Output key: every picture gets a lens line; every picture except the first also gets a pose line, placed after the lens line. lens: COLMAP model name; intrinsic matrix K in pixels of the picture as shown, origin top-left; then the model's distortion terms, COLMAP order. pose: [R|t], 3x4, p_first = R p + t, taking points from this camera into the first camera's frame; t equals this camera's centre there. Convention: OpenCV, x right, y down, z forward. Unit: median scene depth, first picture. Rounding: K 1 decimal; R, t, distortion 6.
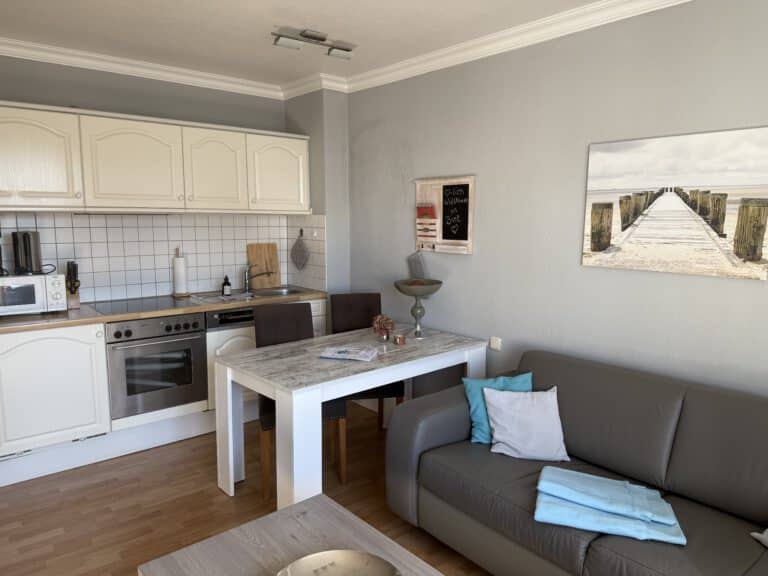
lens RADIAL K [[534.1, 0, 381.4], [0, 534.1, 289.8], [0, 0, 1]] dist [0.066786, -0.087798]
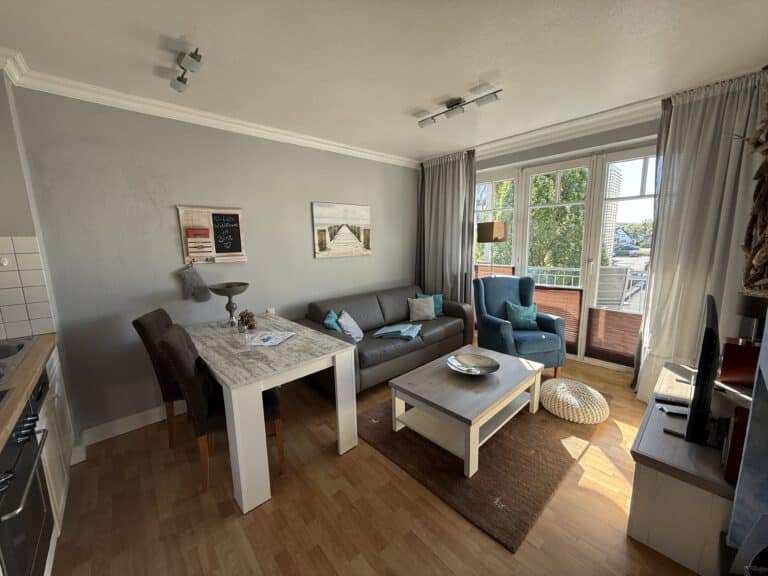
lens RADIAL K [[305.1, 0, 382.8], [0, 305.1, 286.7], [0, 0, 1]] dist [-0.001365, -0.000163]
pose [[-0.022447, -0.163019, 0.986368, -0.730328], [0.151550, 0.974660, 0.164533, -0.081230], [-0.988195, 0.153178, 0.002827, 0.643529]]
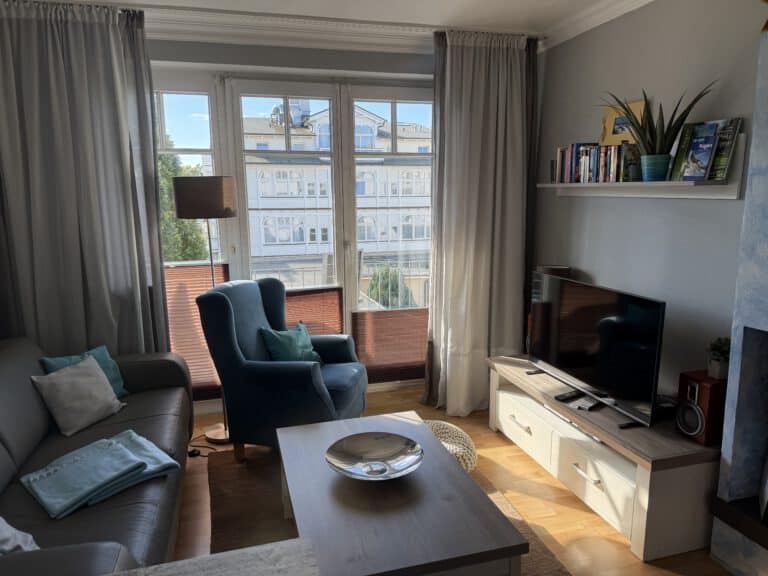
lens RADIAL K [[534.1, 0, 381.2], [0, 534.1, 290.0], [0, 0, 1]] dist [0.066786, -0.087798]
pose [[-0.905158, -0.069447, 0.419364, -0.243098], [0.059232, 0.956332, 0.286216, -0.137649], [-0.420928, 0.283911, -0.861519, 1.022266]]
